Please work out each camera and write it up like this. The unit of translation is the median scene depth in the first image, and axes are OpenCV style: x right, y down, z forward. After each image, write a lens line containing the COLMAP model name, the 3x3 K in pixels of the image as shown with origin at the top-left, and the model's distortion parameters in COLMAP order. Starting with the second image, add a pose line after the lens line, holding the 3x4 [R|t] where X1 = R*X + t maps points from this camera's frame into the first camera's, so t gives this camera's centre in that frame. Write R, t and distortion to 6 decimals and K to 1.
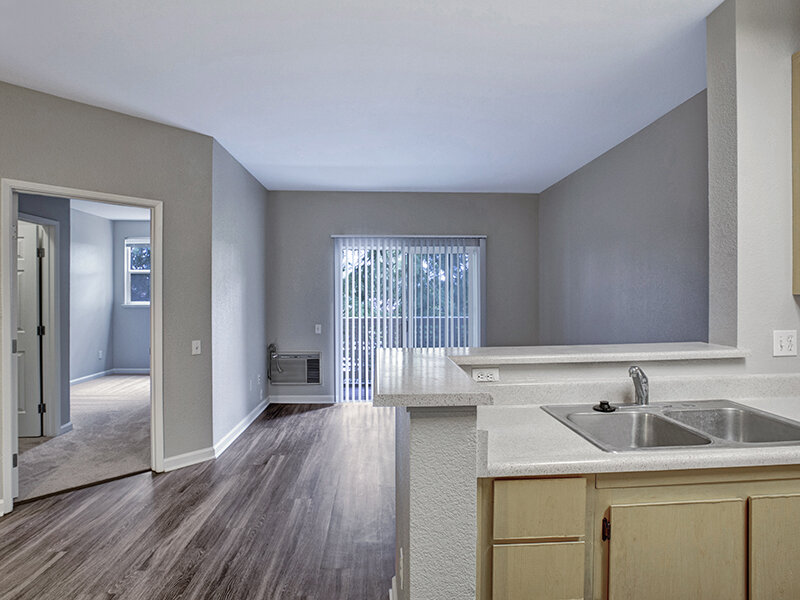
lens RADIAL K [[451.2, 0, 400.0], [0, 451.2, 300.0], [0, 0, 1]] dist [-0.076455, 0.035932]
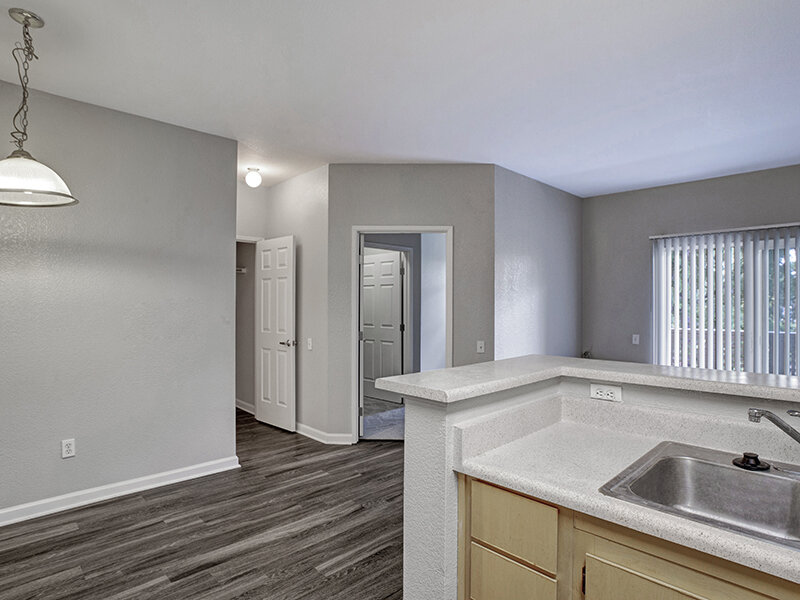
lens RADIAL K [[451.2, 0, 400.0], [0, 451.2, 300.0], [0, 0, 1]] dist [-0.076455, 0.035932]
pose [[0.651294, -0.001658, -0.758824, 0.400489], [-0.011204, 0.999868, -0.011802, -0.000455], [0.758743, 0.016188, 0.651189, 0.081253]]
